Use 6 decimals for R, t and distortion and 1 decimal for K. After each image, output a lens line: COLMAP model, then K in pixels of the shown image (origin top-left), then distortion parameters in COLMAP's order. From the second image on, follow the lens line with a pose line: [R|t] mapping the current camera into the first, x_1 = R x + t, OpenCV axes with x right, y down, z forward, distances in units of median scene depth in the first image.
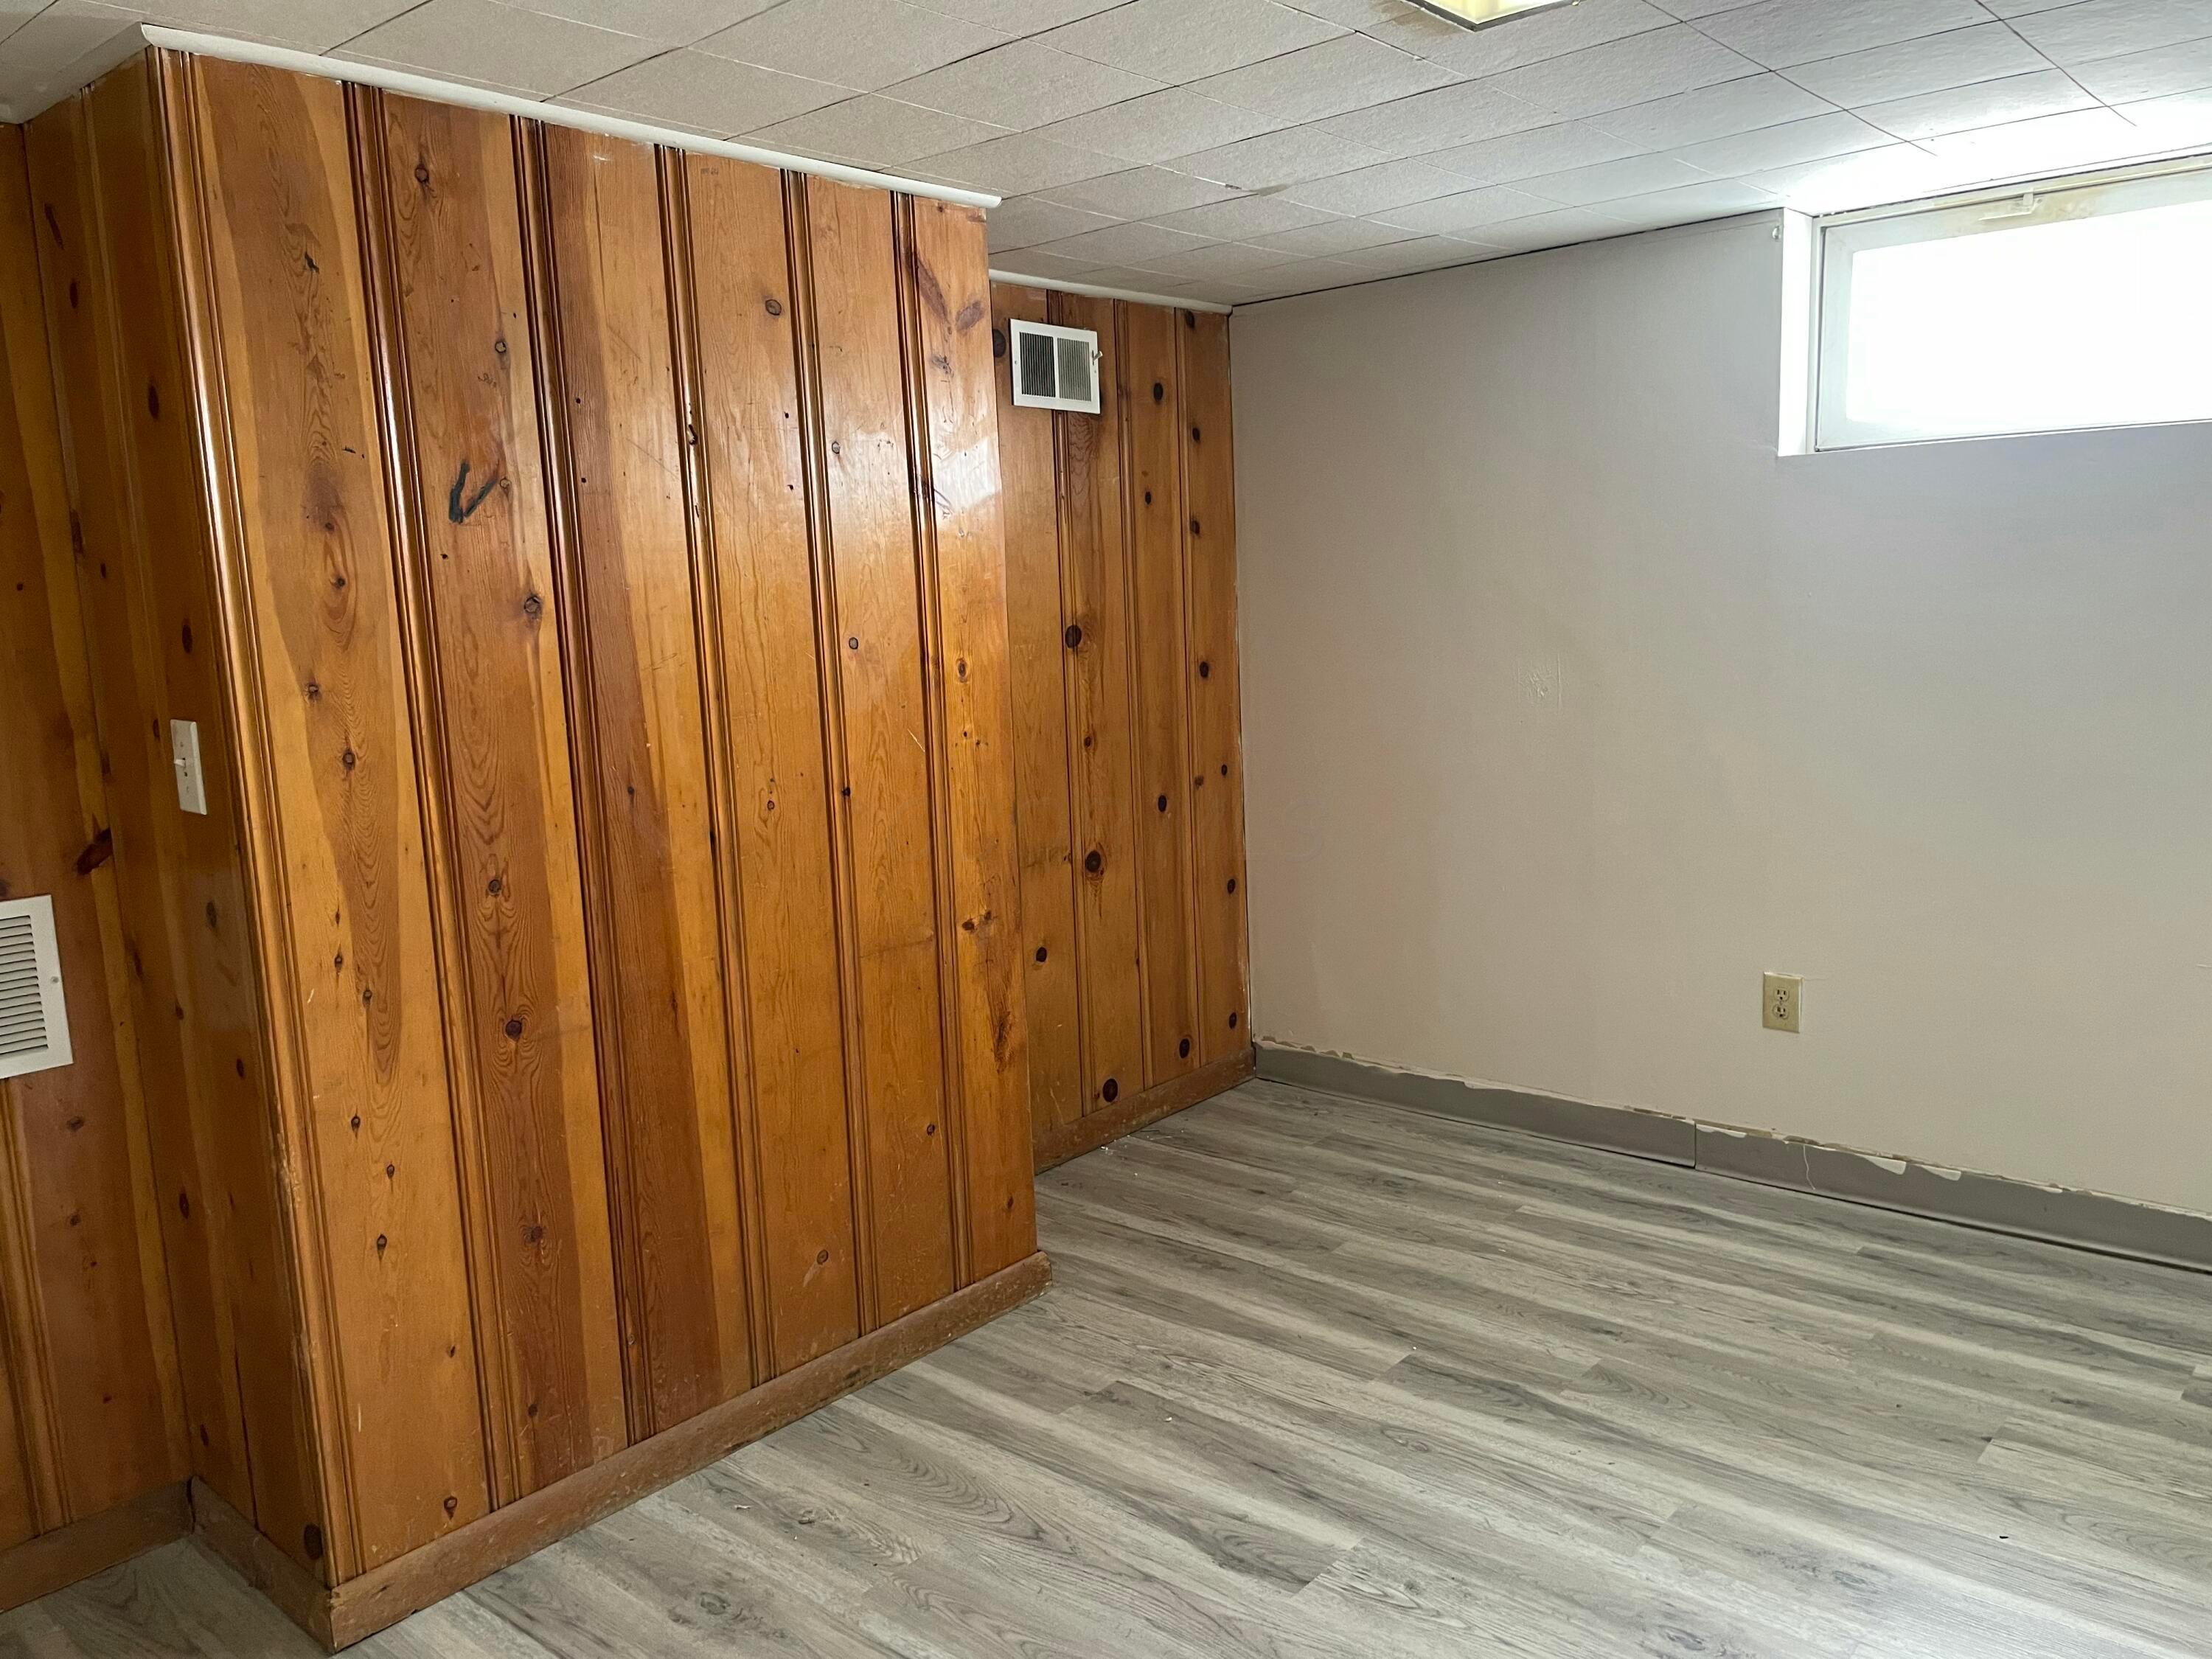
lens RADIAL K [[1662.0, 0, 1120.8], [0, 1662.0, 837.6], [0, 0, 1]] dist [0.094087, -0.110366]
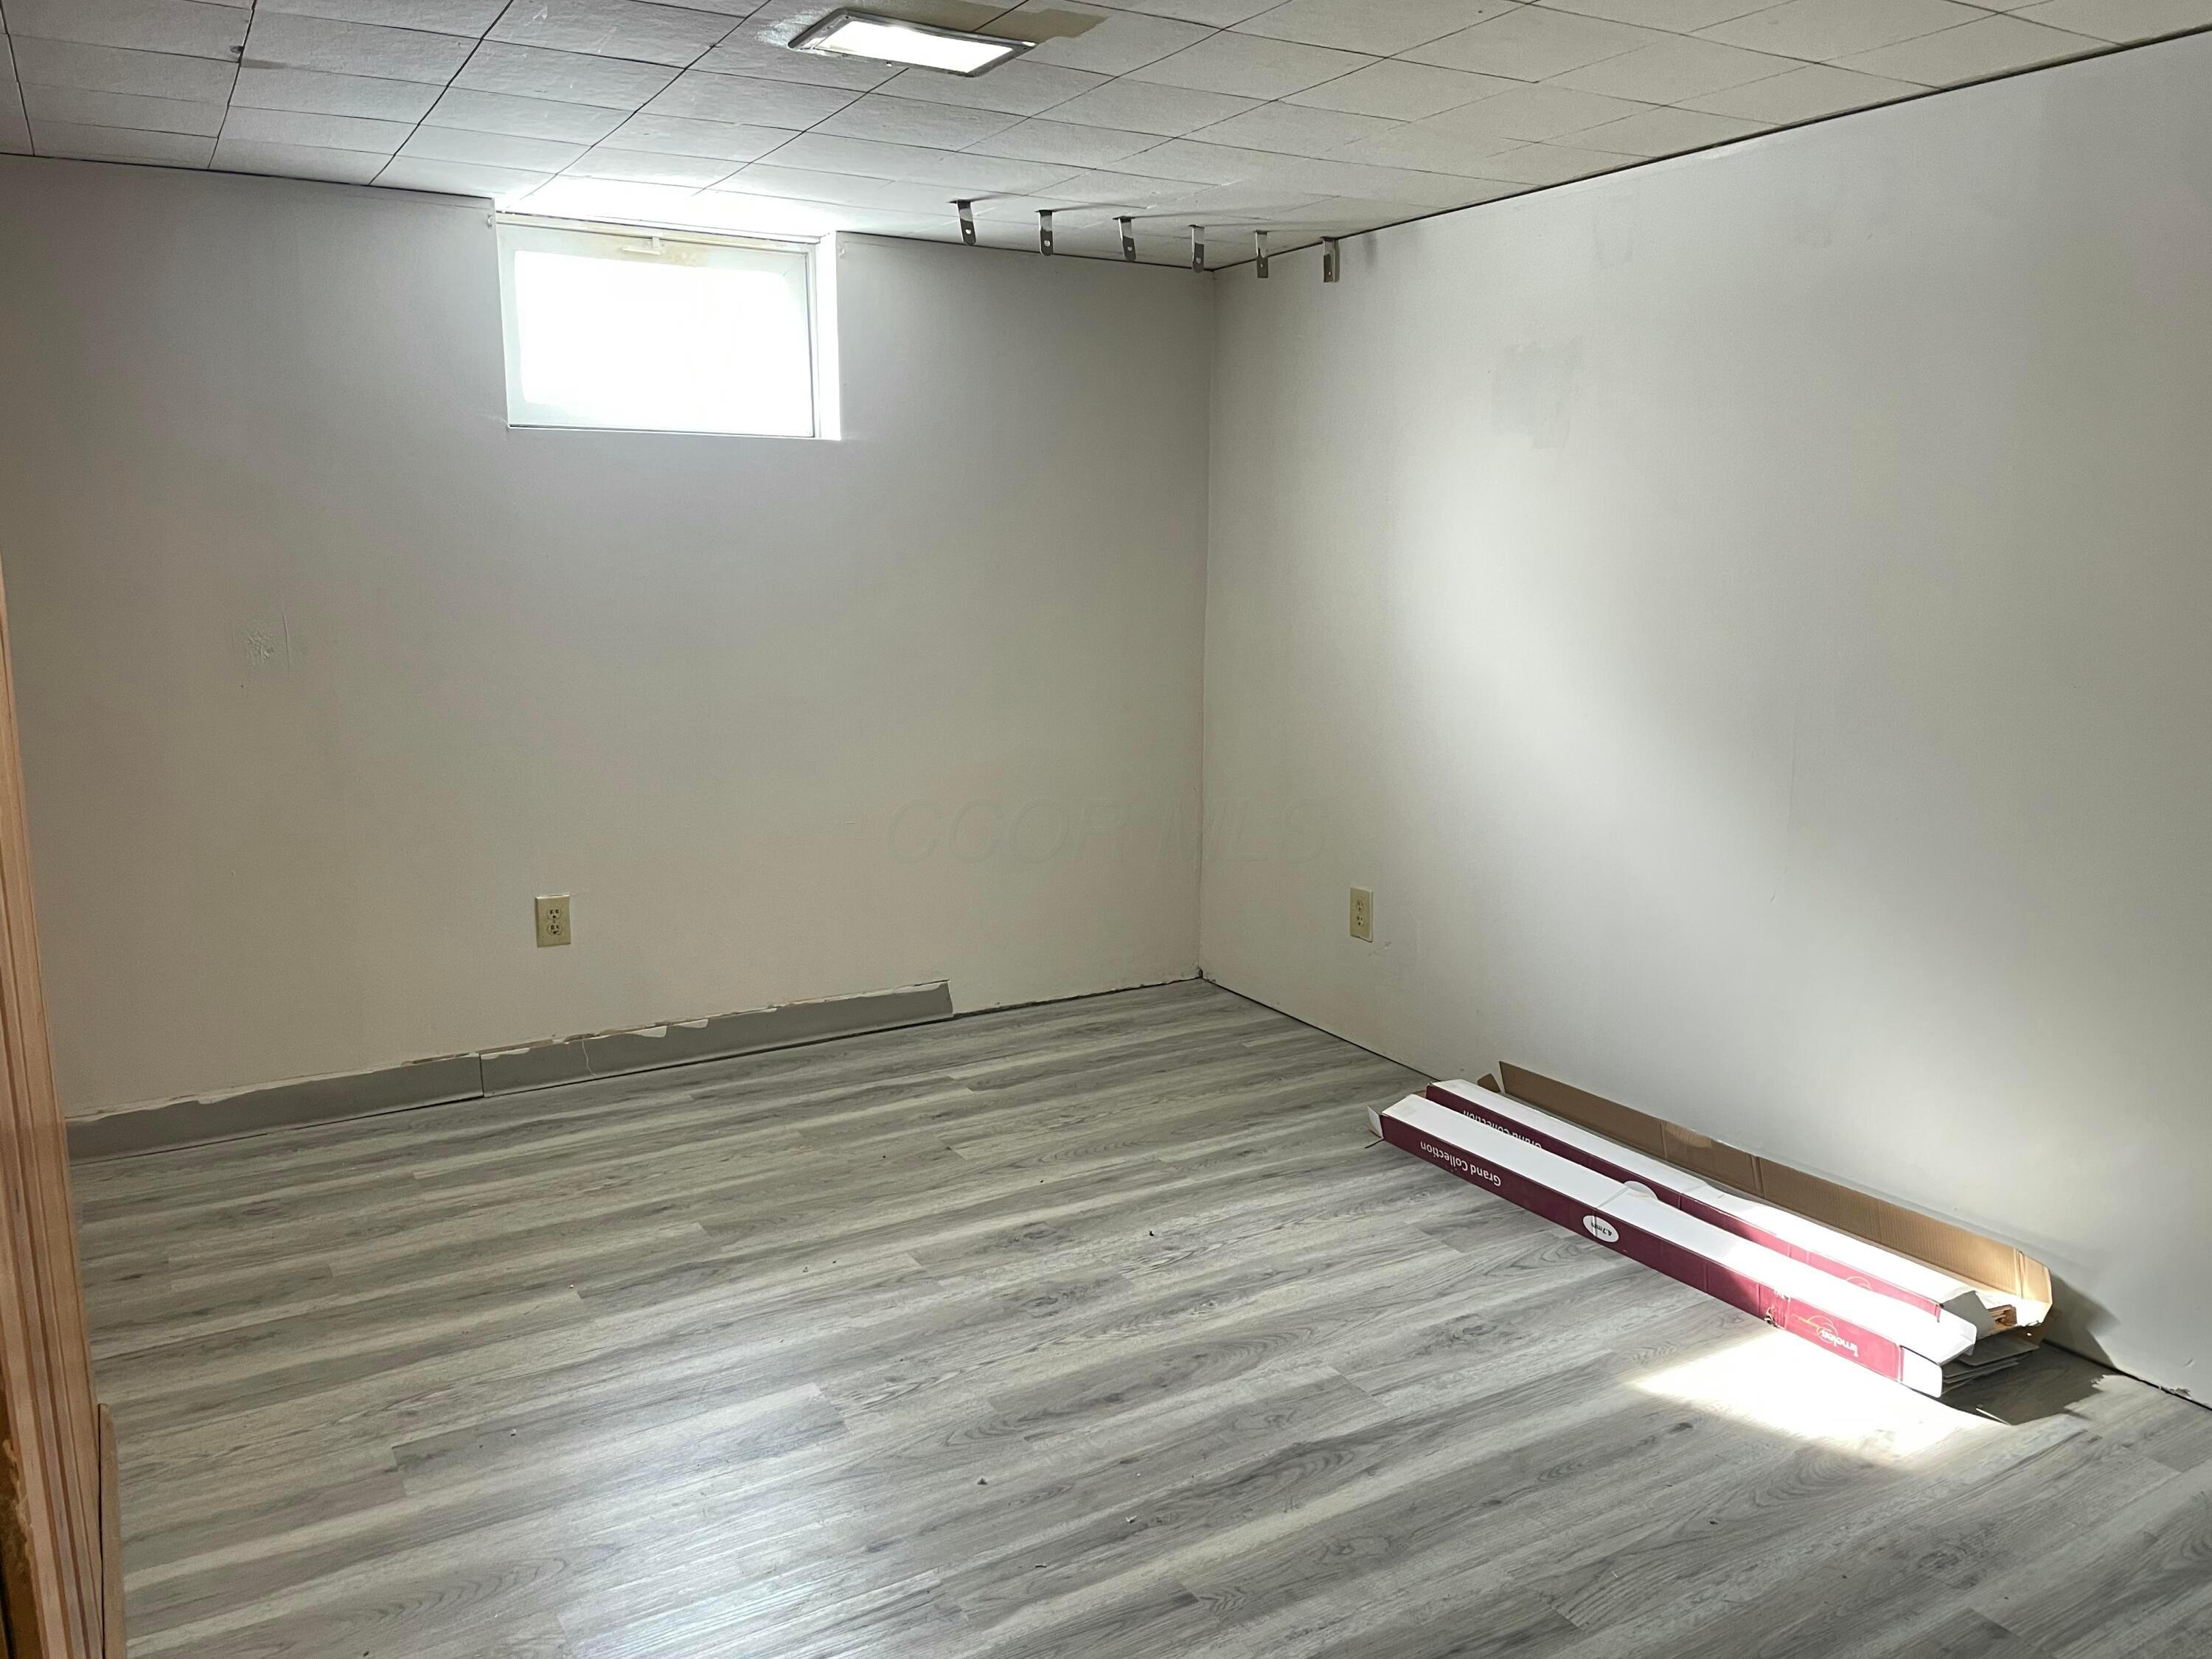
lens RADIAL K [[1662.0, 0, 1120.8], [0, 1662.0, 837.6], [0, 0, 1]] dist [0.094087, -0.110366]
pose [[0.318424, -0.133452, 0.938508, -0.568386], [0.130497, 0.986786, 0.096041, -0.015239], [-0.938923, 0.091891, 0.331631, 0.292685]]
